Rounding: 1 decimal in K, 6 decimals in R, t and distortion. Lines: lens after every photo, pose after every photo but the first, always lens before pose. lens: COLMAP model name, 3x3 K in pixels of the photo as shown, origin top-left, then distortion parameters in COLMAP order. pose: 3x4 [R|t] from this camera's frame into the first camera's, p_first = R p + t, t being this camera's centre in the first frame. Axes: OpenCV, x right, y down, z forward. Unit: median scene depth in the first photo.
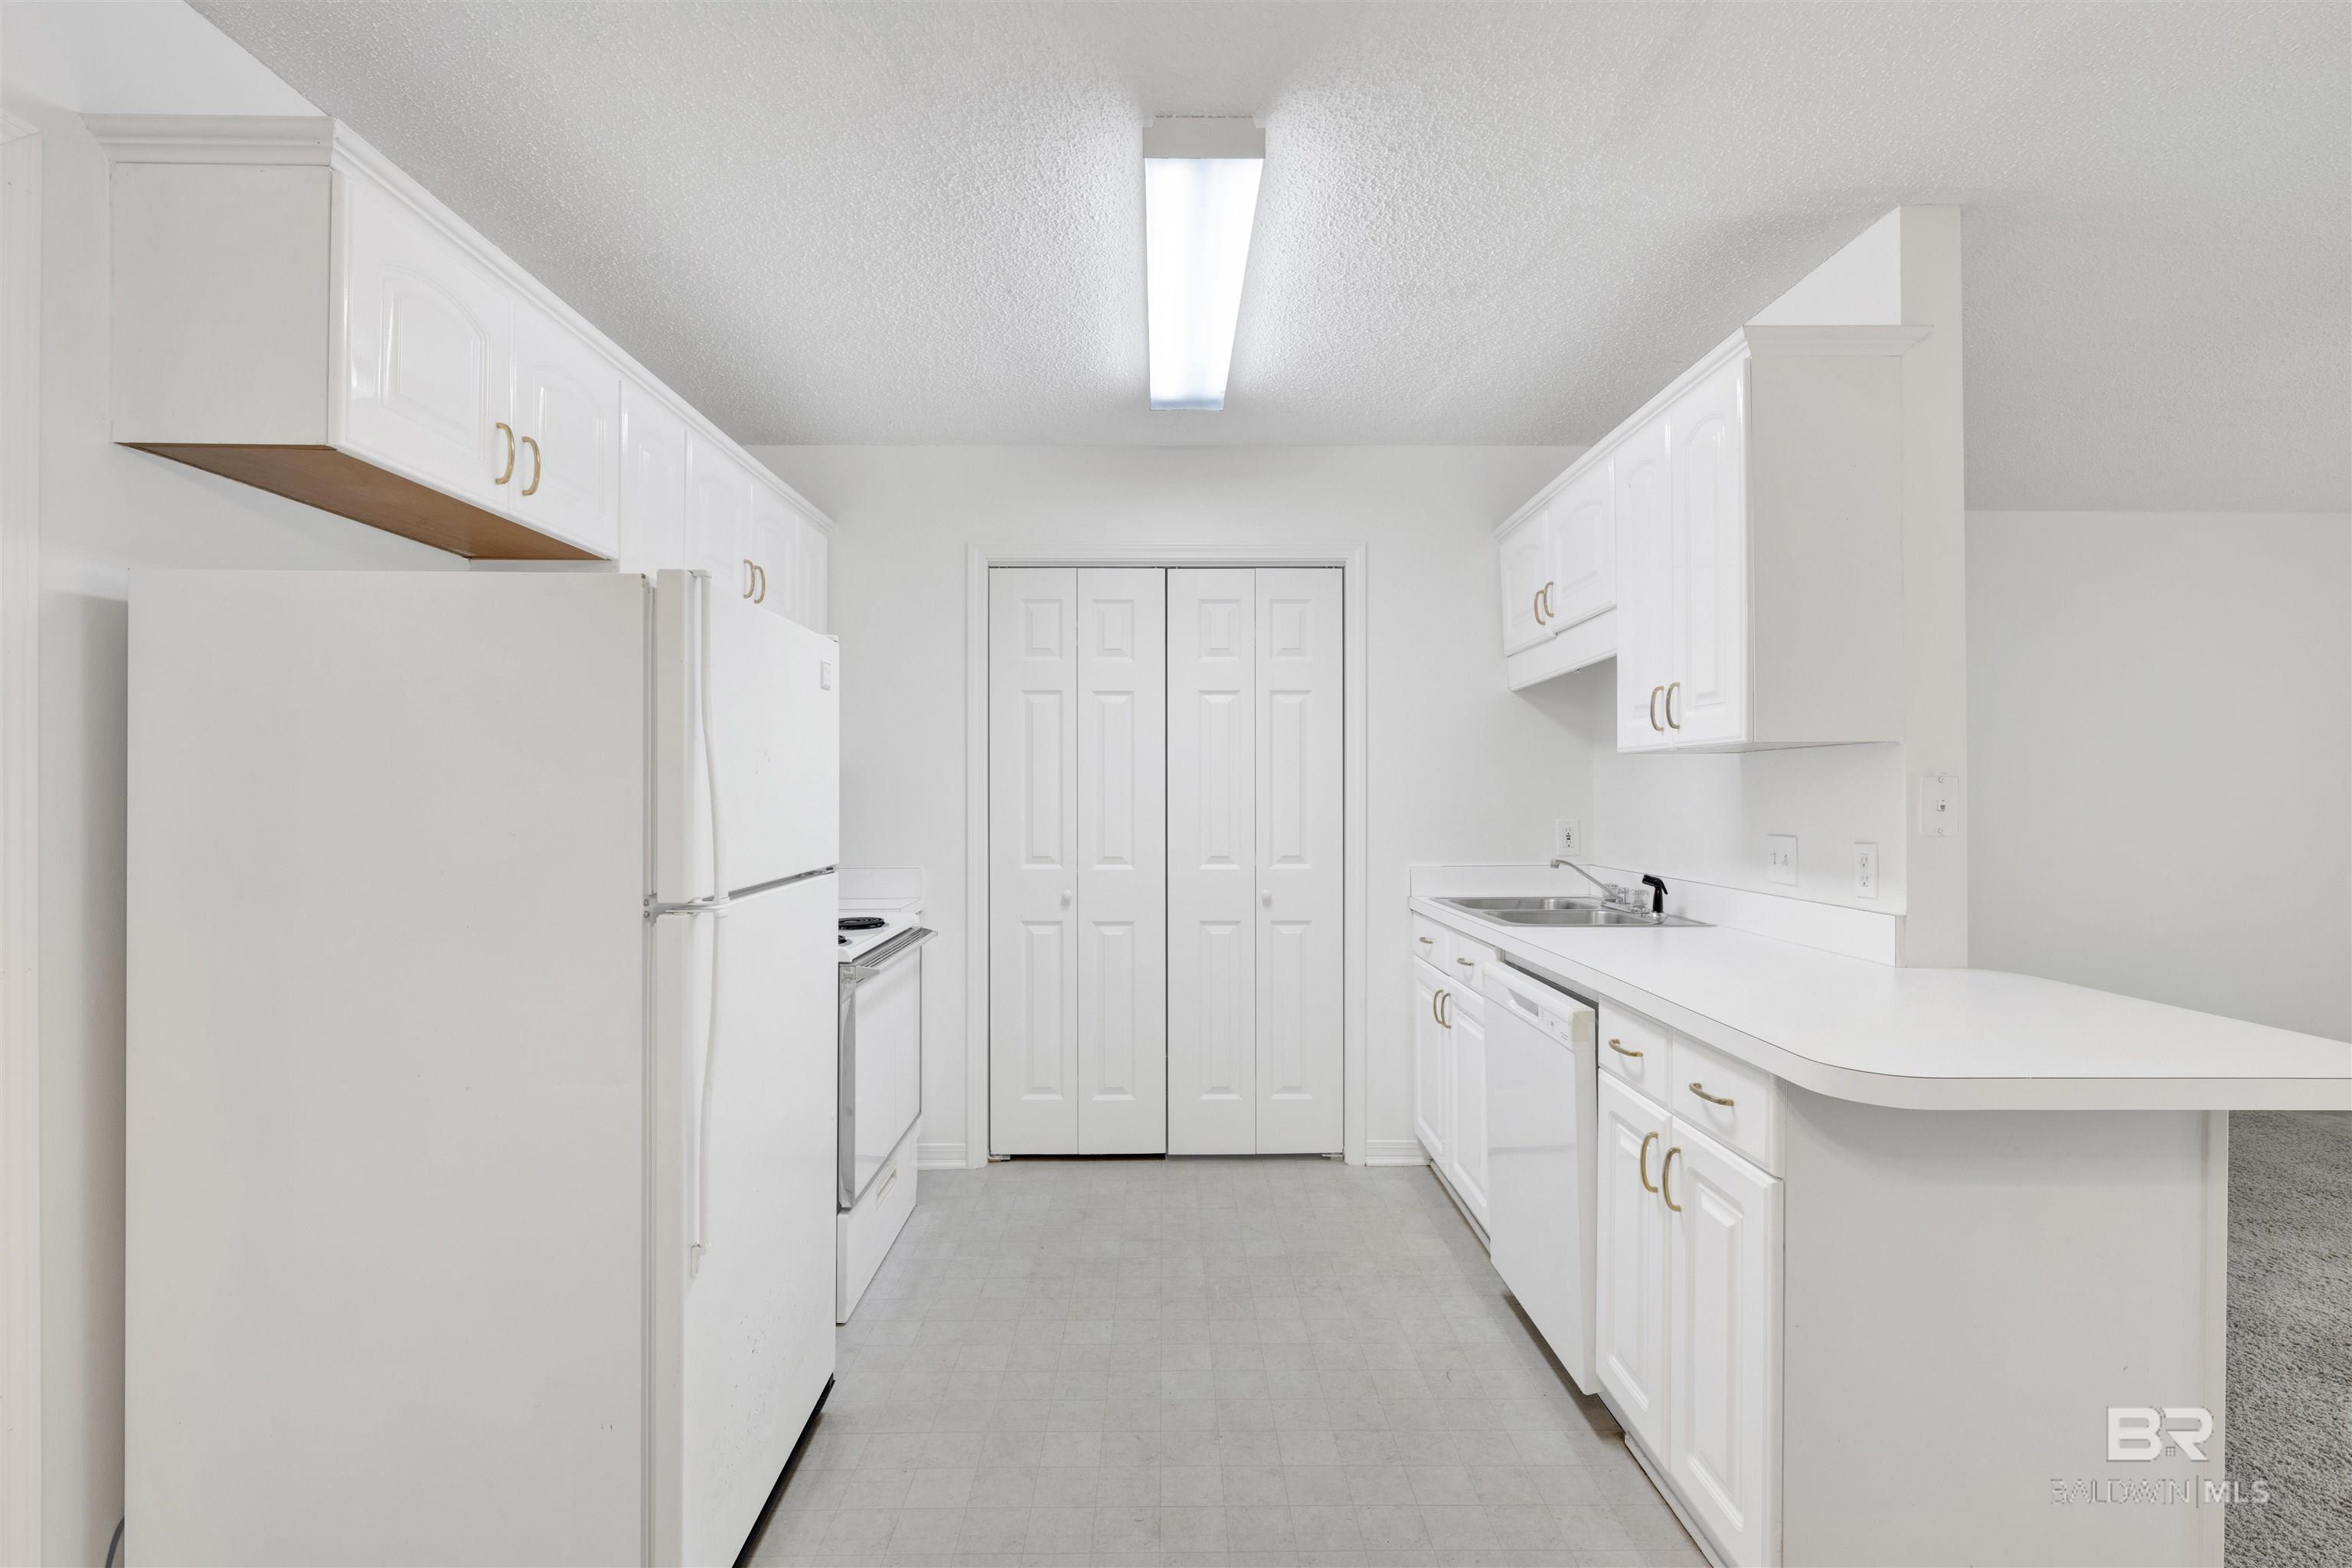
lens RADIAL K [[1056.2, 0, 1164.7], [0, 1056.2, 795.2], [0, 0, 1]] dist [-0.004931, 0.001669]
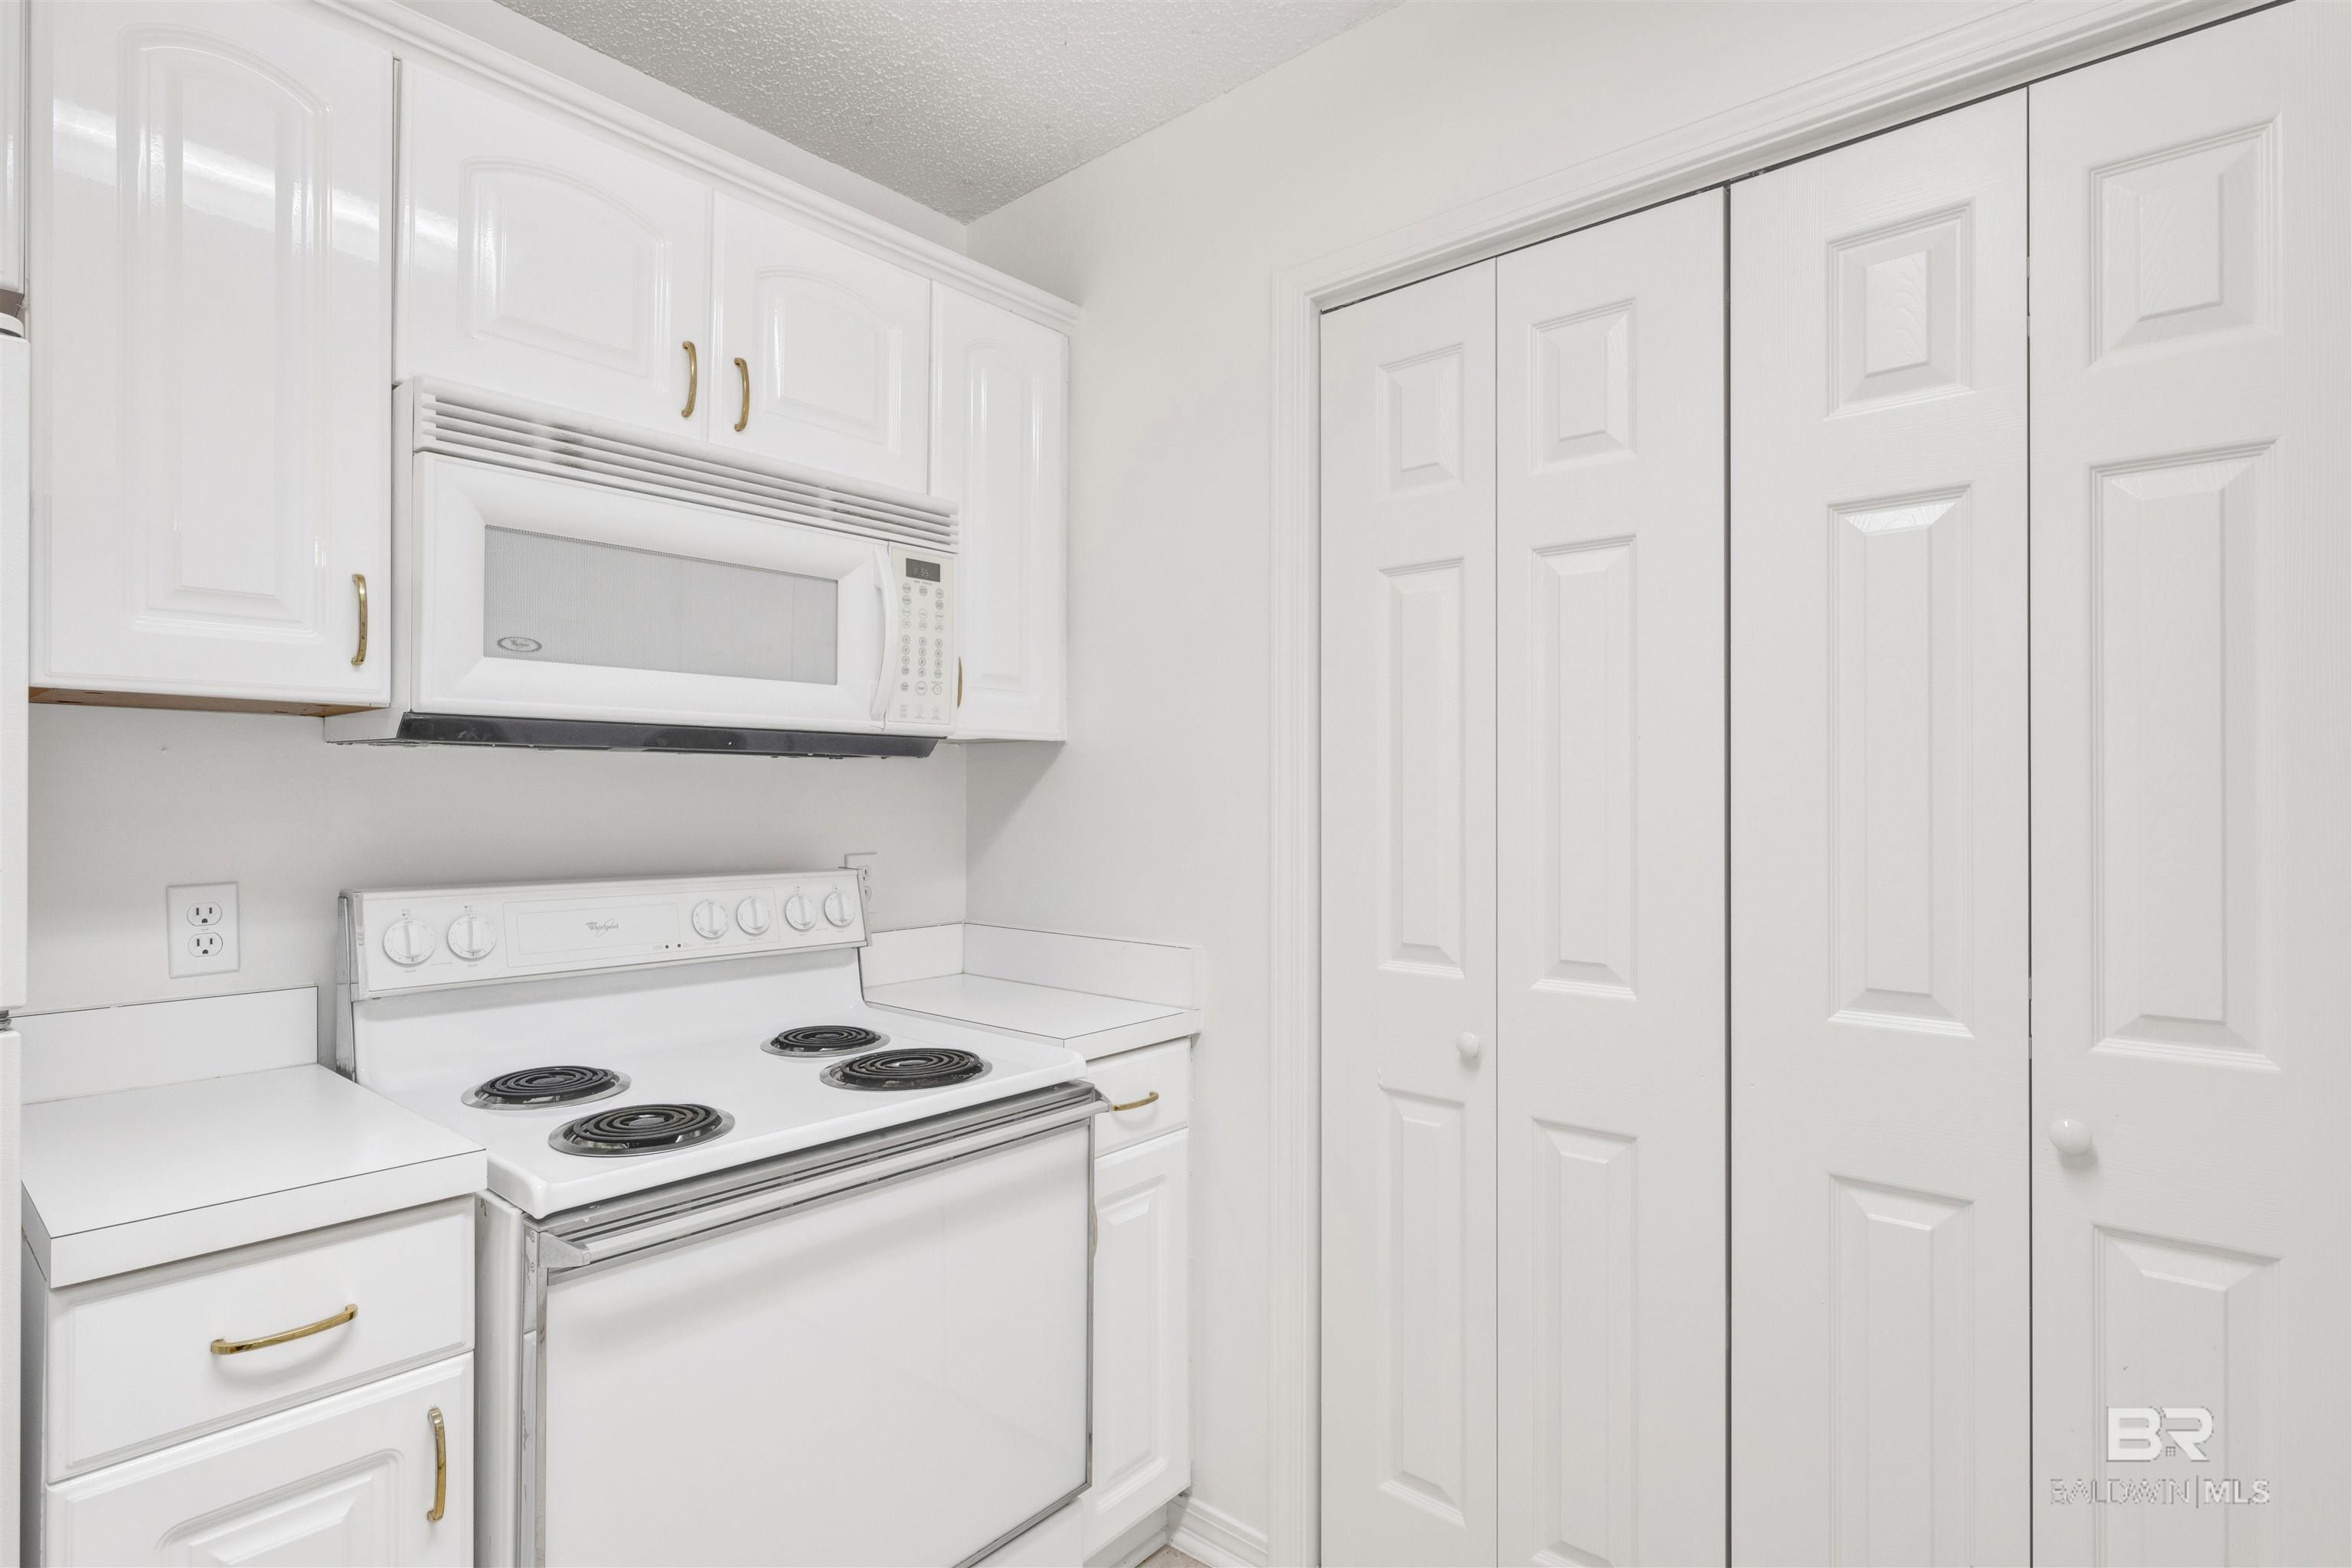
lens RADIAL K [[1129.7, 0, 1191.8], [0, 1129.7, 788.9], [0, 0, 1]] dist [-0.005893, 0.001218]
pose [[0.759526, -0.001196, -0.650475, 0.114396], [-0.004946, 0.999959, -0.007615, -0.002185], [0.650458, 0.009001, 0.759489, 0.588327]]
